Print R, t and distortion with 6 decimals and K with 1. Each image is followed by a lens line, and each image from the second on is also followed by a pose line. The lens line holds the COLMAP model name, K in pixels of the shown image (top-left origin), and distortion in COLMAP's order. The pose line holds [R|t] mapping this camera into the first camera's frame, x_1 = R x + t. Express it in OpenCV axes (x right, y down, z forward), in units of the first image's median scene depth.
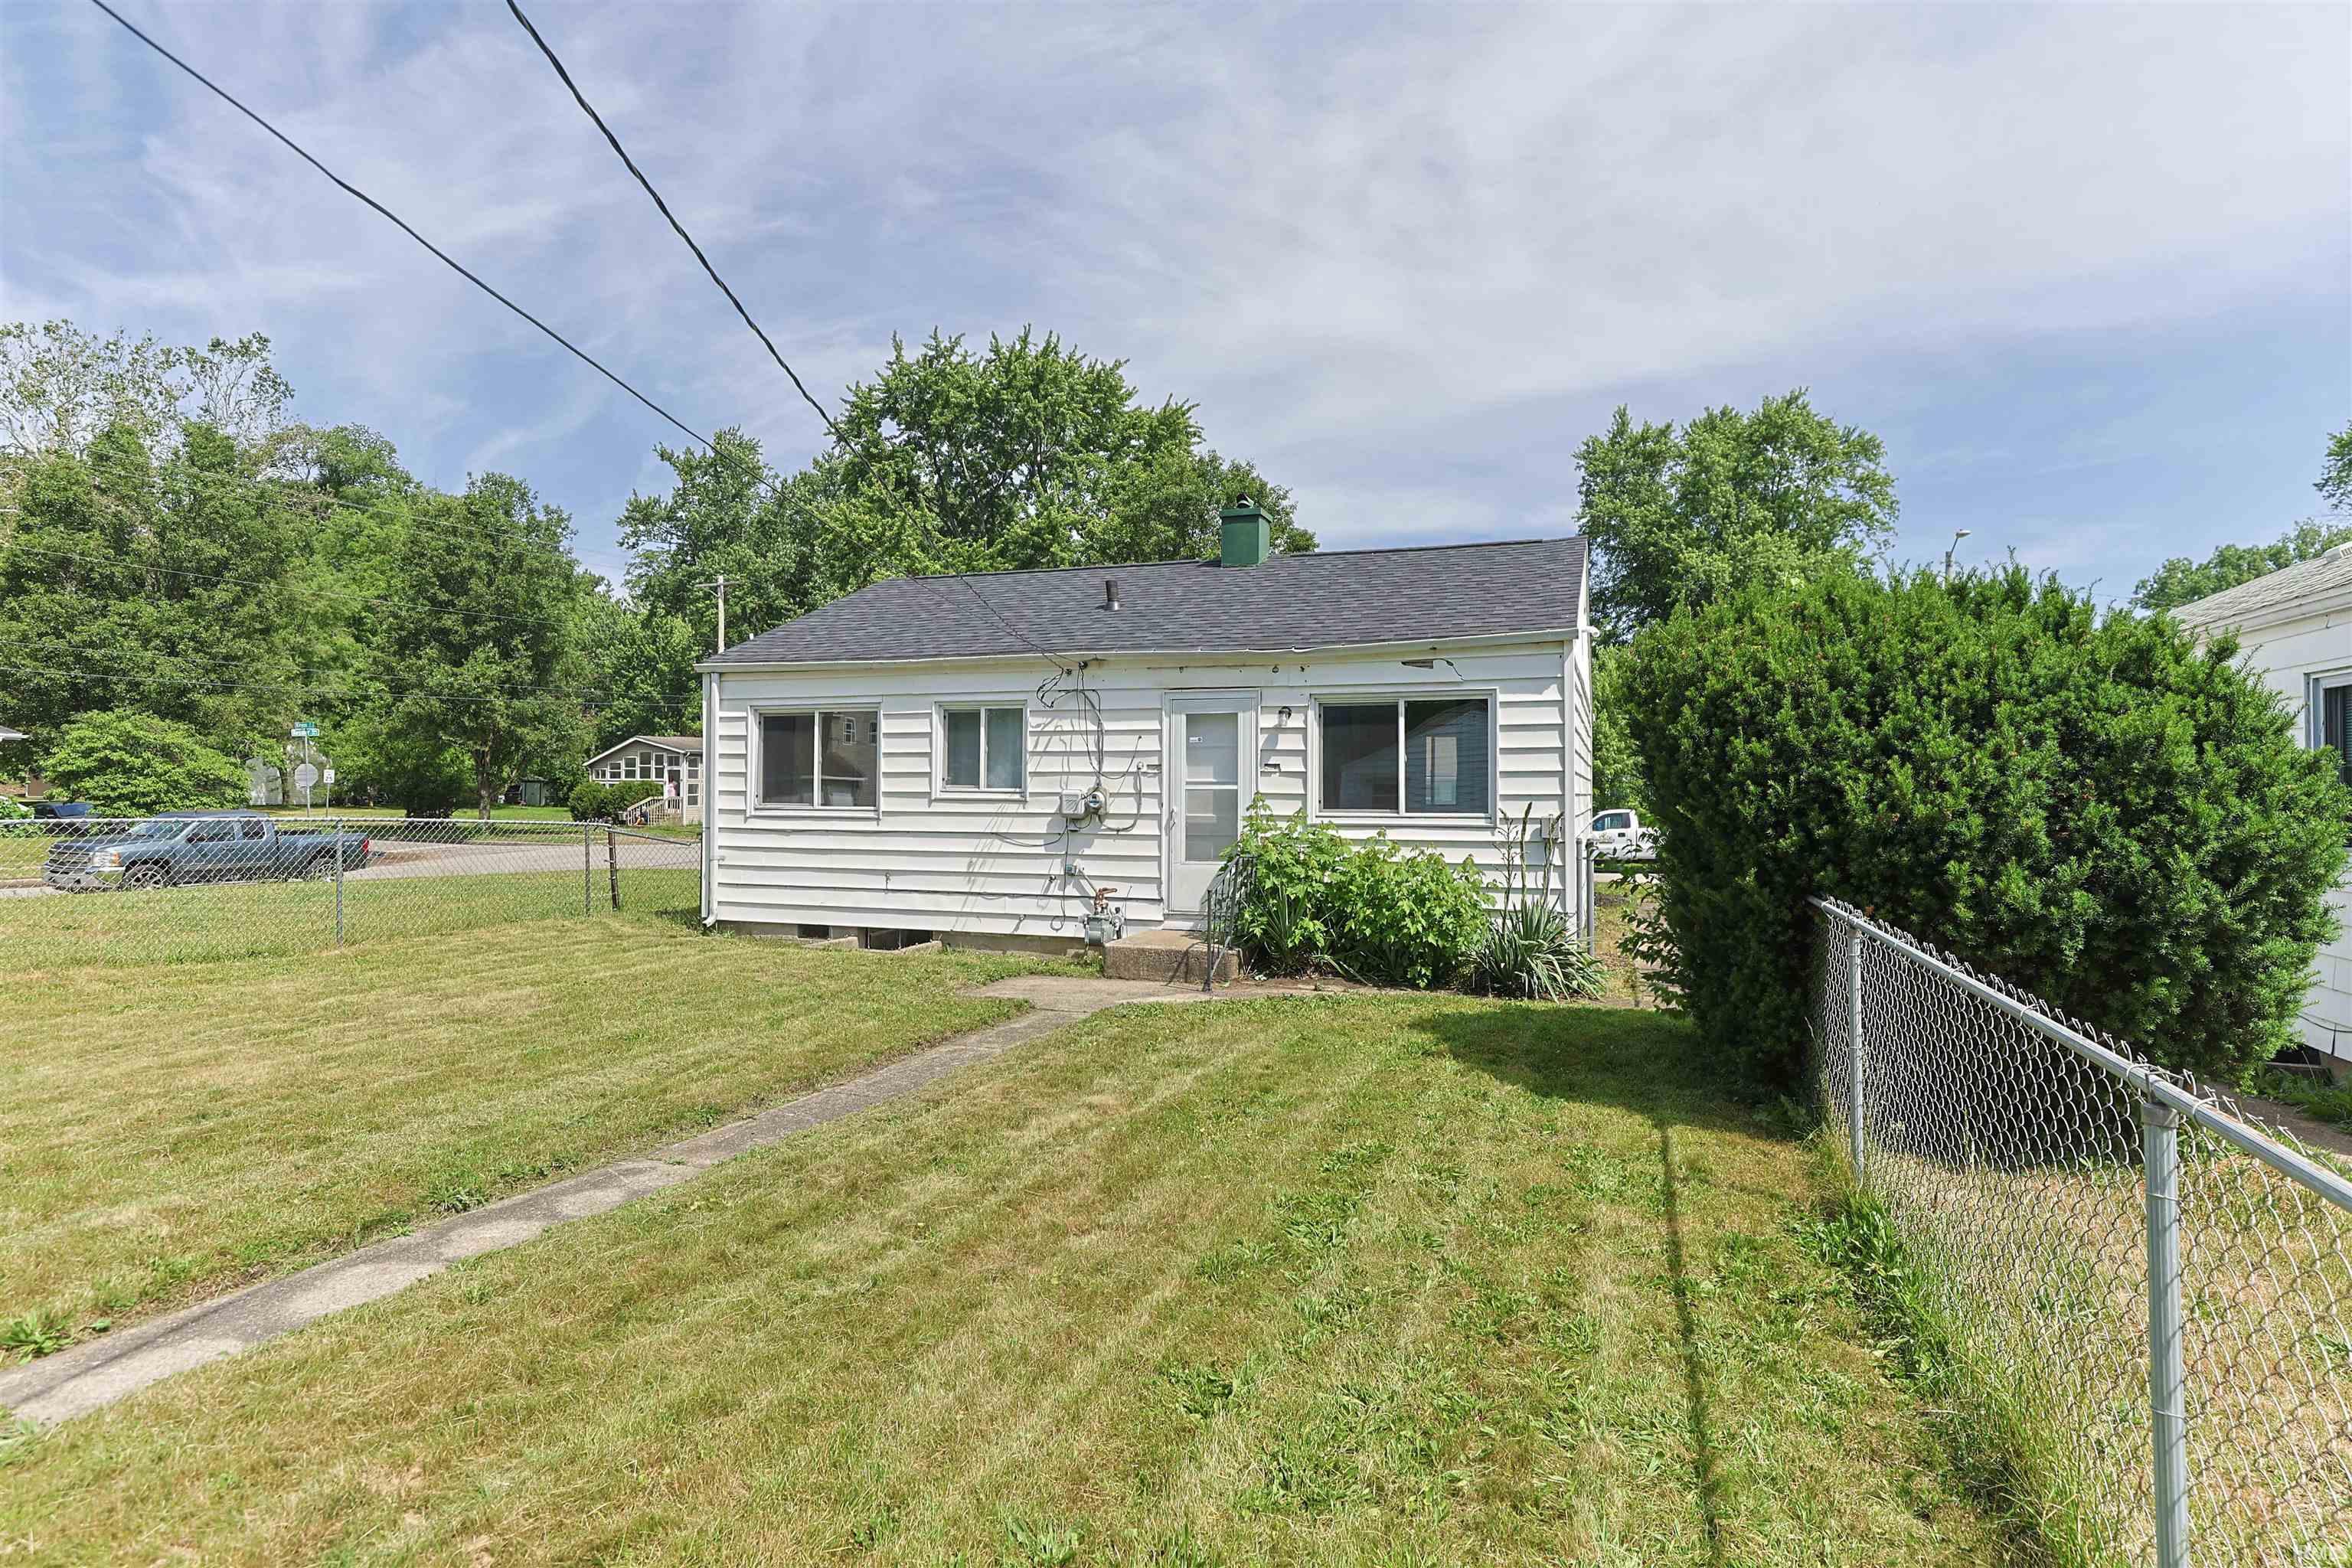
lens RADIAL K [[1208.6, 0, 1198.9], [0, 1208.6, 762.9], [0, 0, 1]] dist [-0.004942, 0.000379]
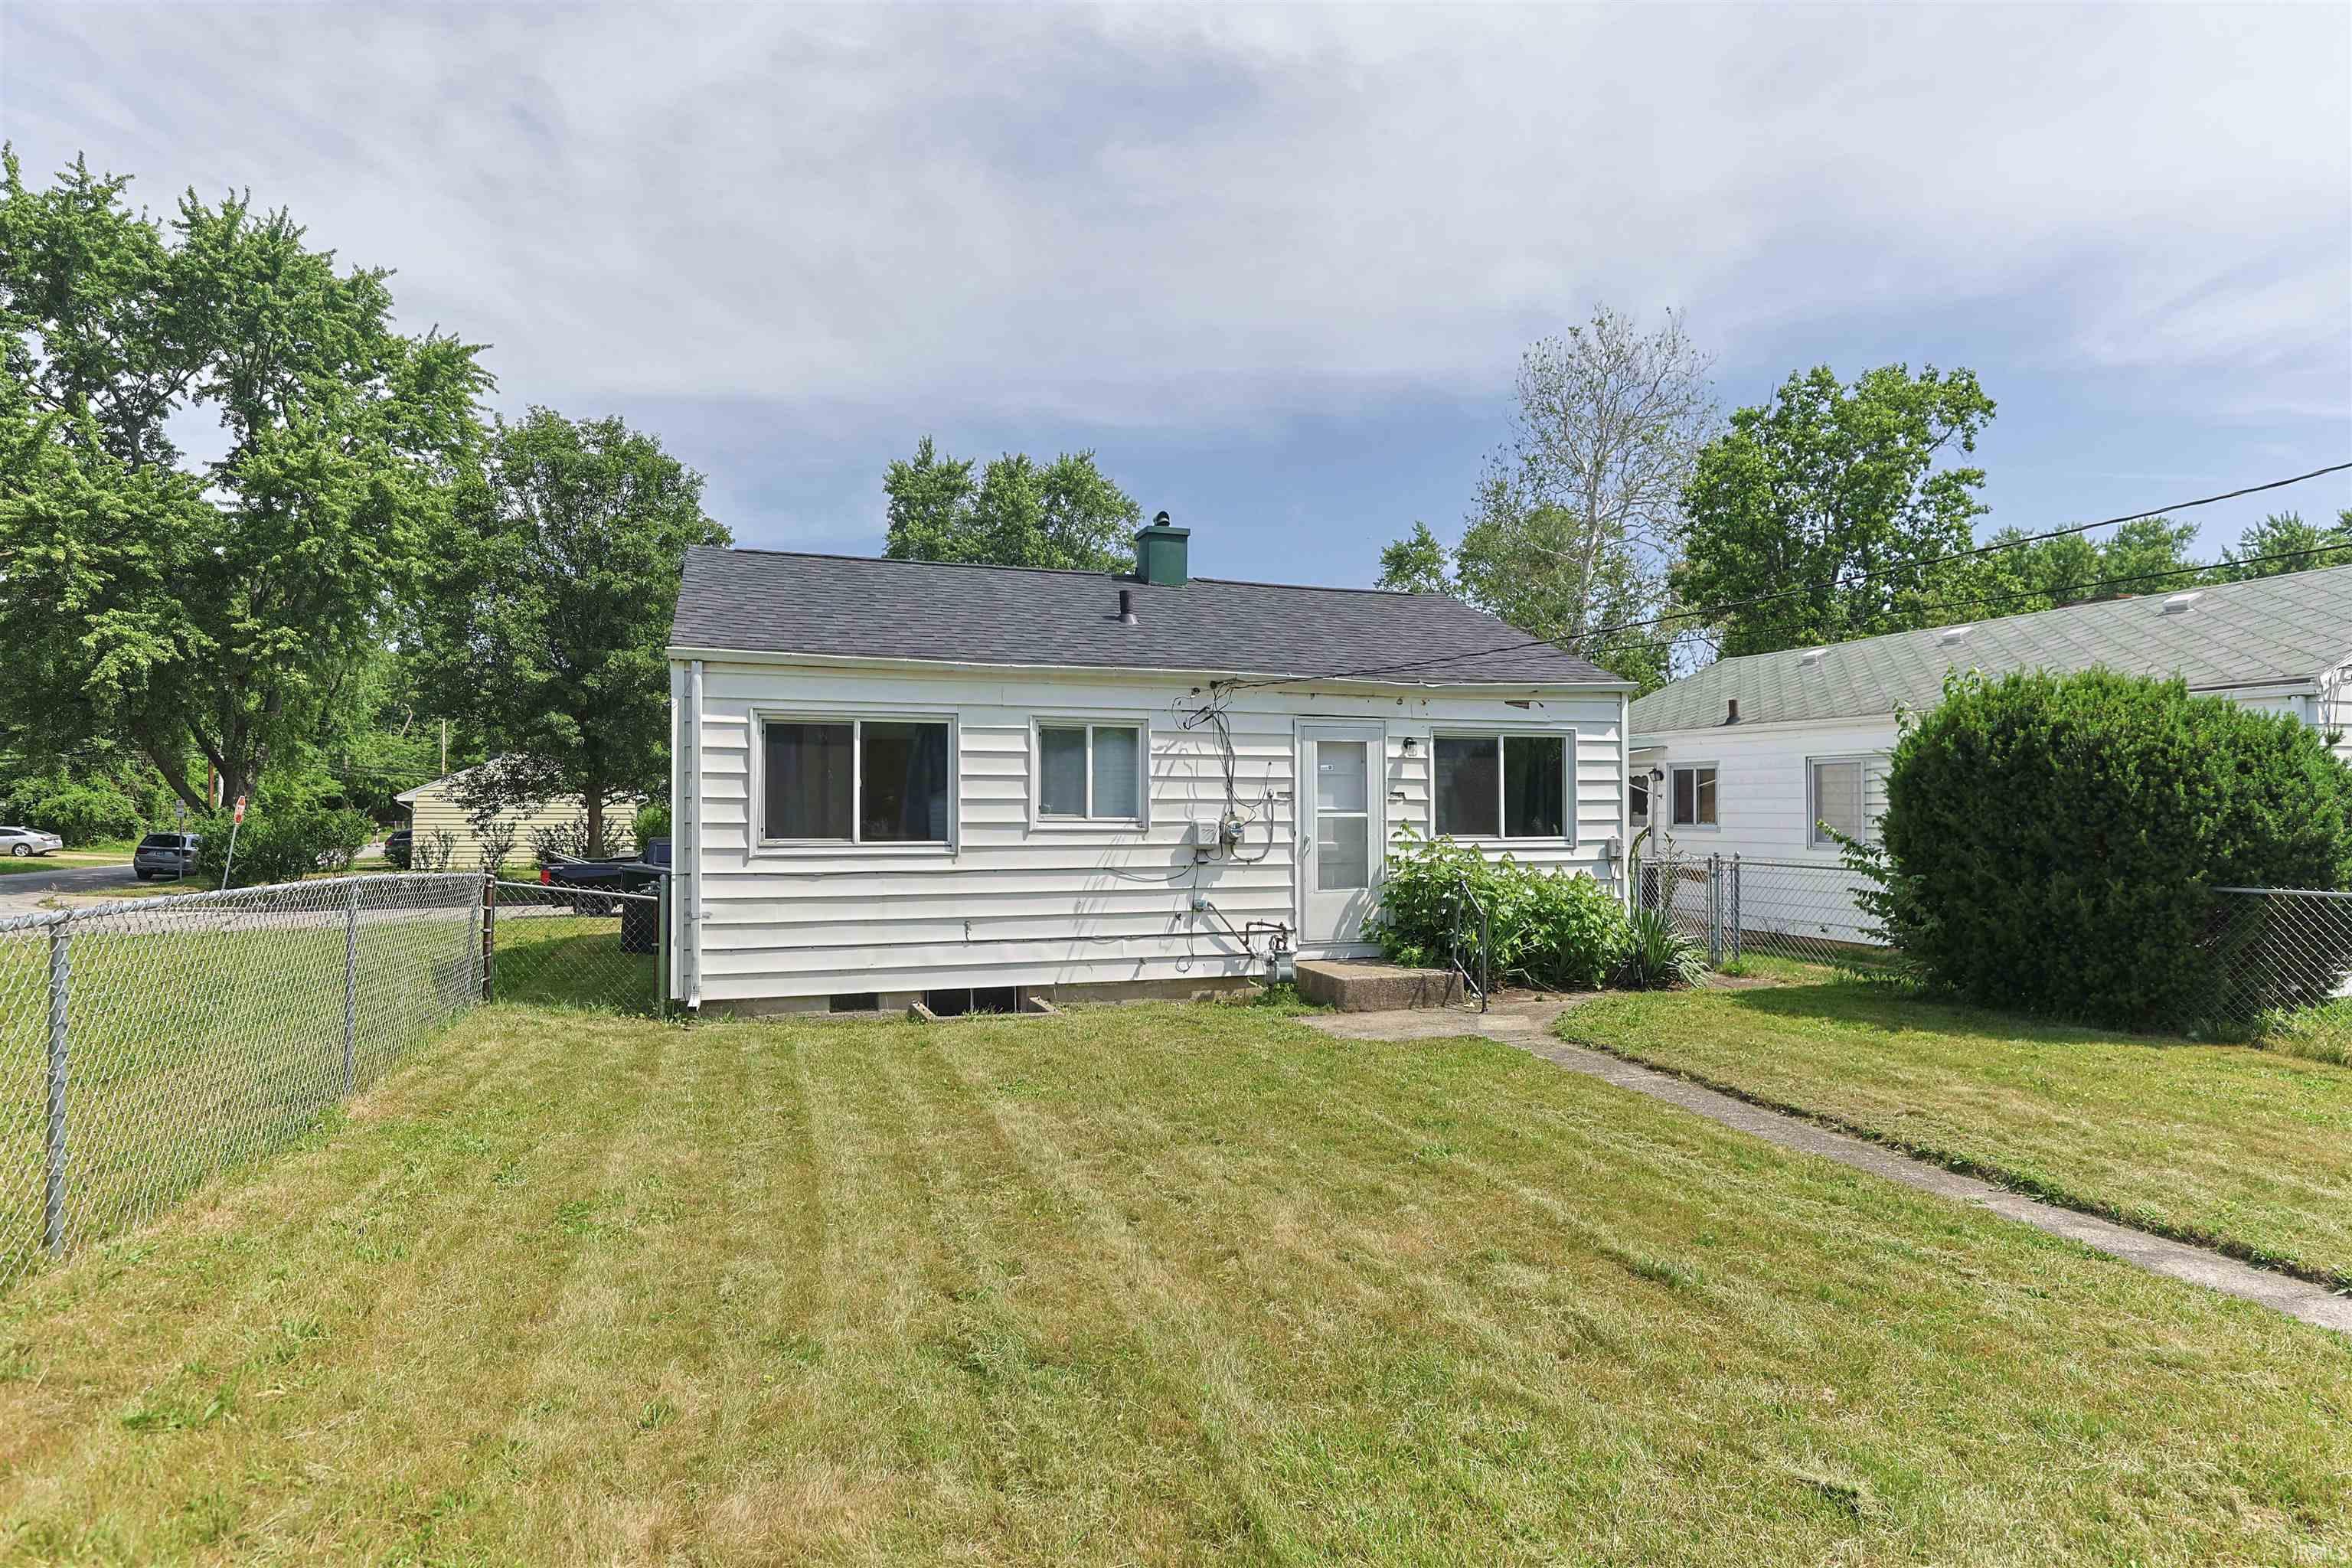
lens RADIAL K [[1230.9, 0, 1153.1], [0, 1230.9, 791.6], [0, 0, 1]] dist [-0.020924, 0.008893]
pose [[0.791477, 0.004976, 0.611178, -0.700045], [-0.009215, 0.999950, 0.003793, -0.001618], [-0.611129, -0.008634, 0.791484, 0.273219]]
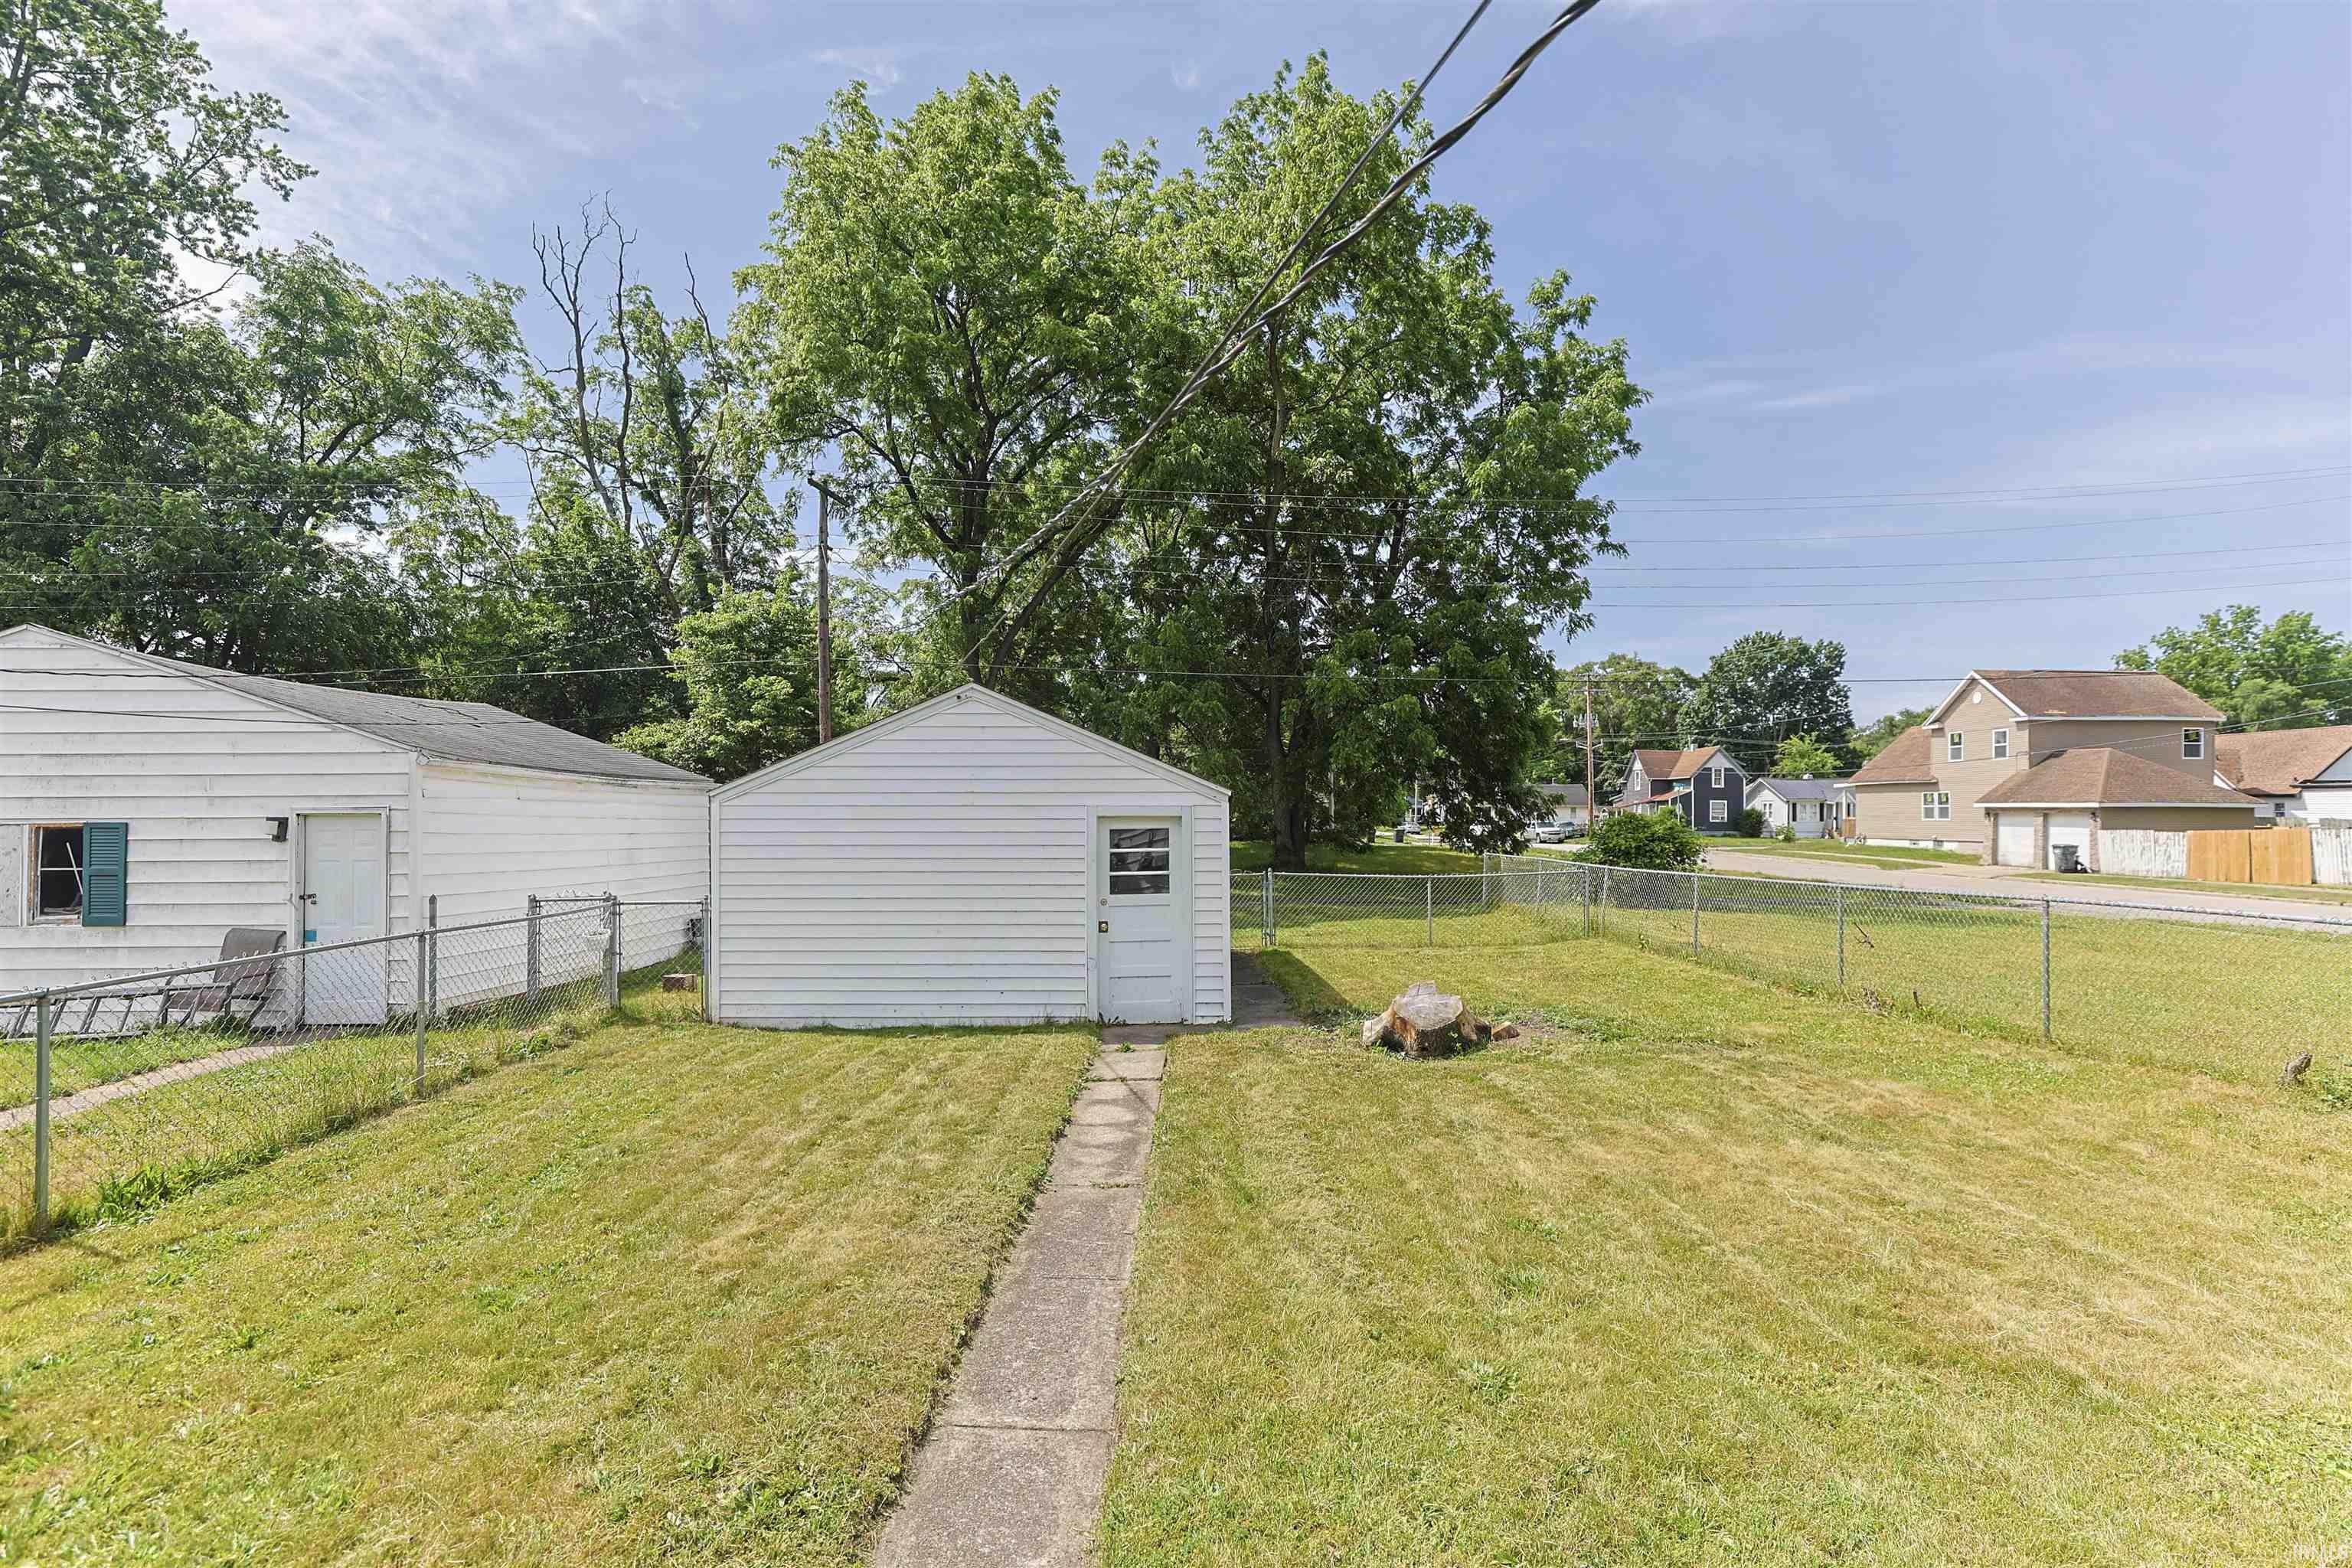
lens RADIAL K [[1153.0, 0, 1222.1], [0, 1153.0, 762.1], [0, 0, 1]] dist [-0.027266, 0.013396]
pose [[-0.921893, -0.023481, -0.386733, -0.038906], [0.001607, 0.997922, -0.064420, -0.008807], [0.387442, -0.060010, -0.919939, 0.943428]]
